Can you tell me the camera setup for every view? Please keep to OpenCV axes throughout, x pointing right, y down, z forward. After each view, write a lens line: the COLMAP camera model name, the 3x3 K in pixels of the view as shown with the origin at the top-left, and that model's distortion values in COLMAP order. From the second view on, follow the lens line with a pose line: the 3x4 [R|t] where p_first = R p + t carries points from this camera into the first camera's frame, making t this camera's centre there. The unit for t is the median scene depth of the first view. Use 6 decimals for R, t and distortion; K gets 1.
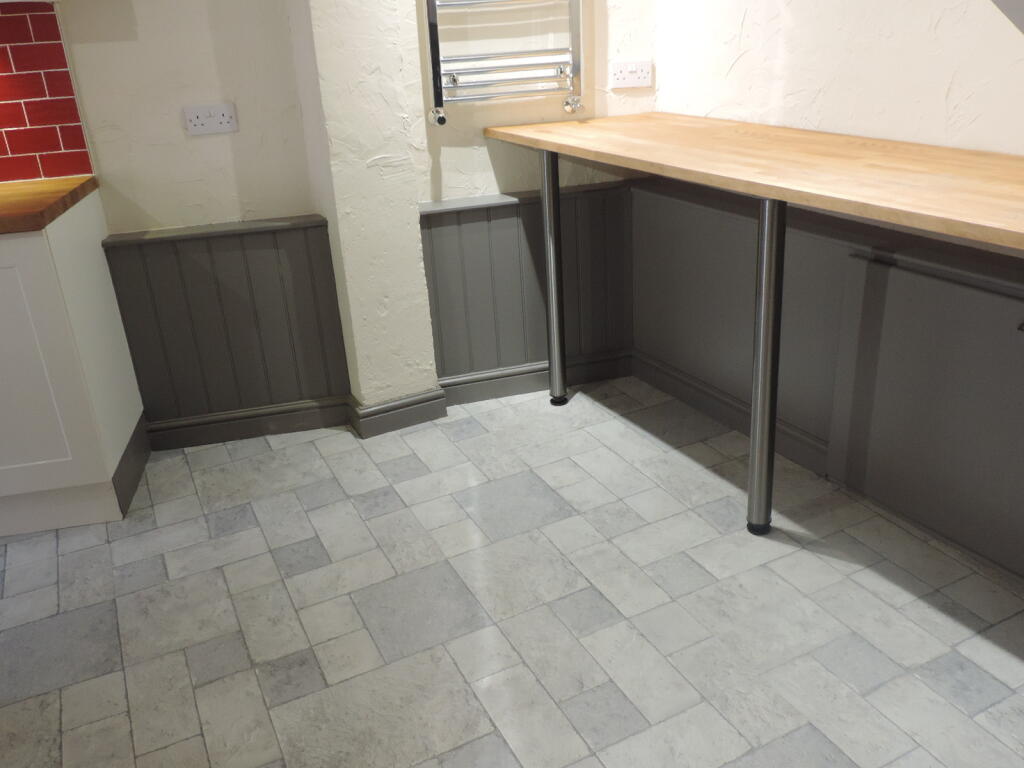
lens RADIAL K [[894.9, 0, 512.0], [0, 894.9, 384.0], [0, 0, 1]] dist [-0.008525, -0.007928]
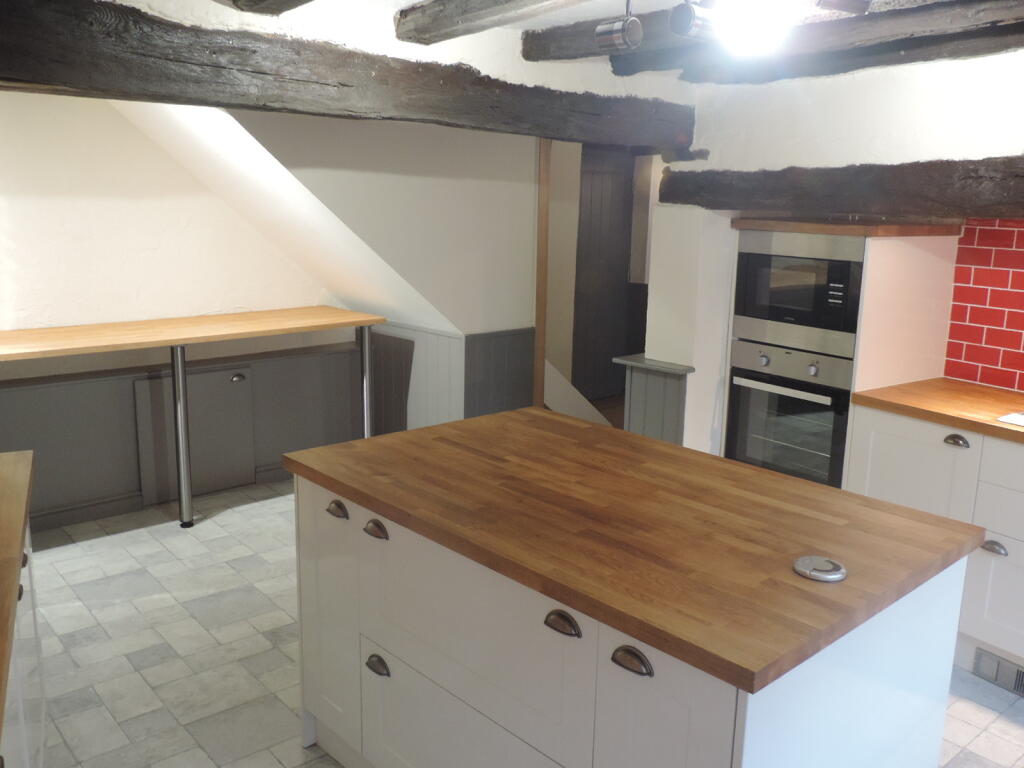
lens RADIAL K [[879.0, 0, 512.0], [0, 879.0, 384.0], [0, 0, 1]] dist [-0.003545, -0.008313]
pose [[-0.259753, -0.141671, 0.955226, -1.428489], [0.380902, 0.893947, 0.236161, -0.242427], [-0.887379, 0.425191, -0.178243, 0.560052]]
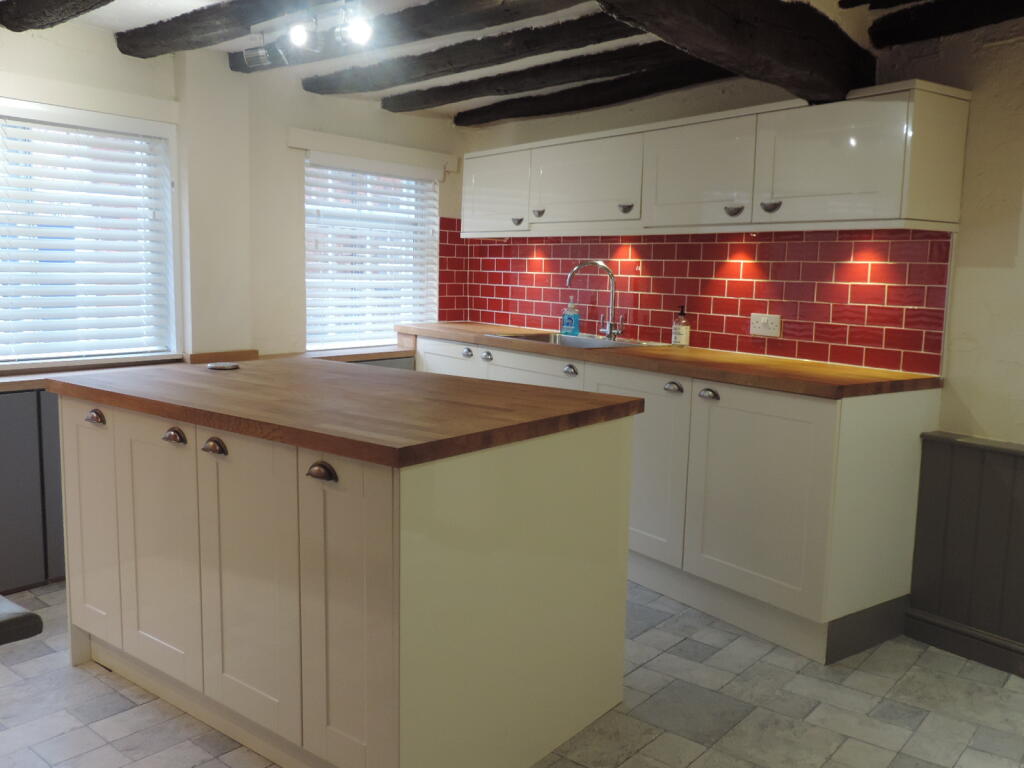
lens RADIAL K [[894.9, 0, 512.0], [0, 894.9, 384.0], [0, 0, 1]] dist [-0.008525, -0.007928]
pose [[0.408752, 0.184123, -0.893879, 0.340386], [-0.397646, 0.917511, 0.007155, -0.022036], [0.821462, 0.352523, 0.448250, 0.065927]]
